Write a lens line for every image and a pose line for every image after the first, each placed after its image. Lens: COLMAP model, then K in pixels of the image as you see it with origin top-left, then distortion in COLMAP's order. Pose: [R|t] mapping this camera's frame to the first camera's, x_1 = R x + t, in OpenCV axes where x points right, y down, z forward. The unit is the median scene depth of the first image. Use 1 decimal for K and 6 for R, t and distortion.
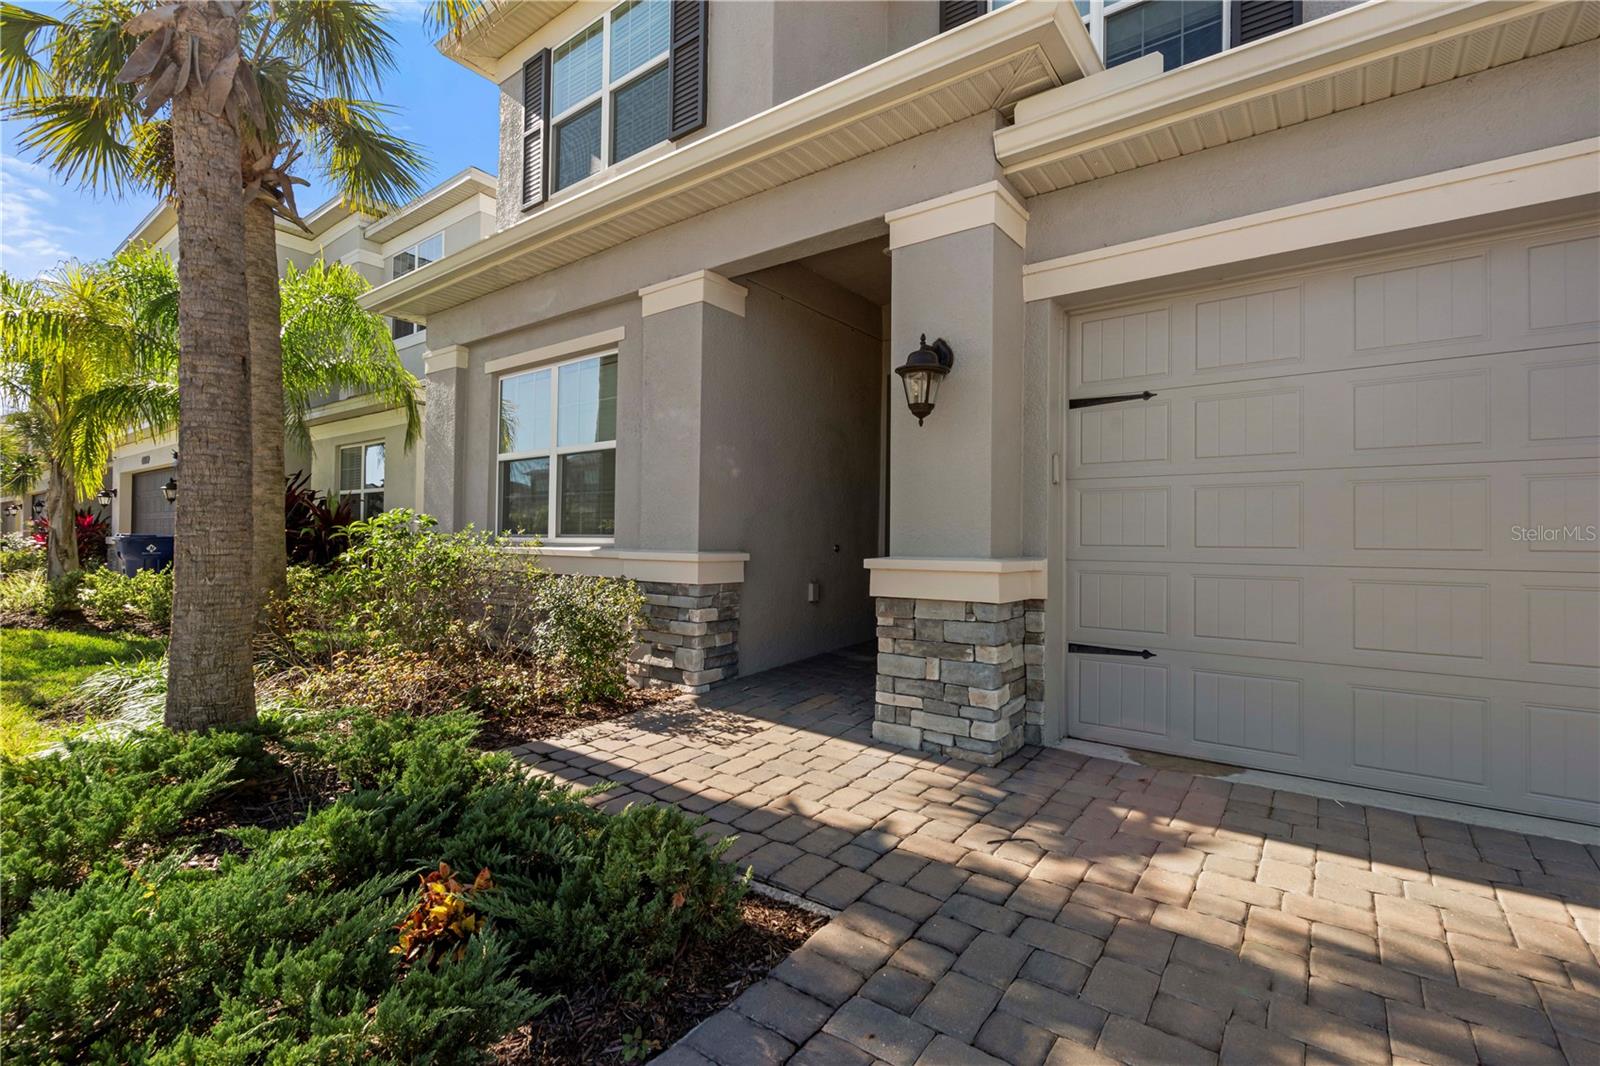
lens RADIAL K [[725.2, 0, 798.1], [0, 725.2, 532.5], [0, 0, 1]] dist [0.004666, 0.000493]
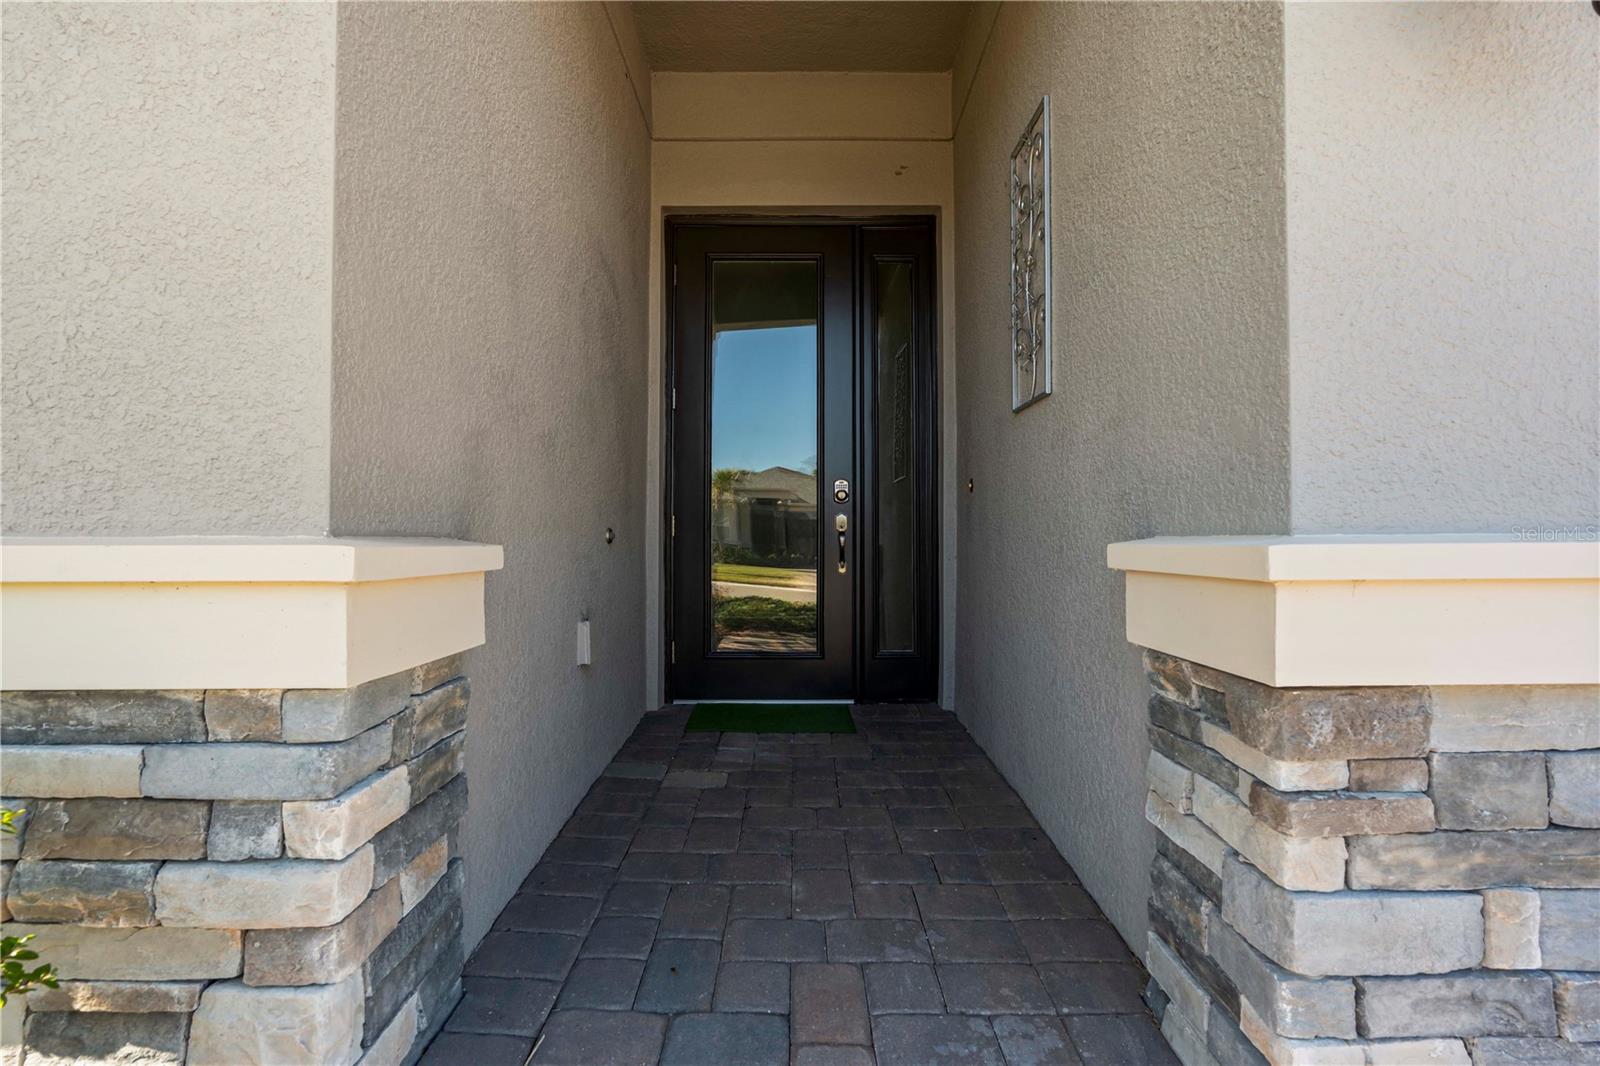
lens RADIAL K [[725.2, 0, 797.4], [0, 725.2, 530.6], [0, 0, 1]] dist [0.004666, 0.000493]
pose [[0.794991, -0.004817, 0.606602, -0.158893], [0.006618, 0.999978, -0.000732, 0.024531], [-0.606585, 0.004596, 0.795006, 0.727379]]
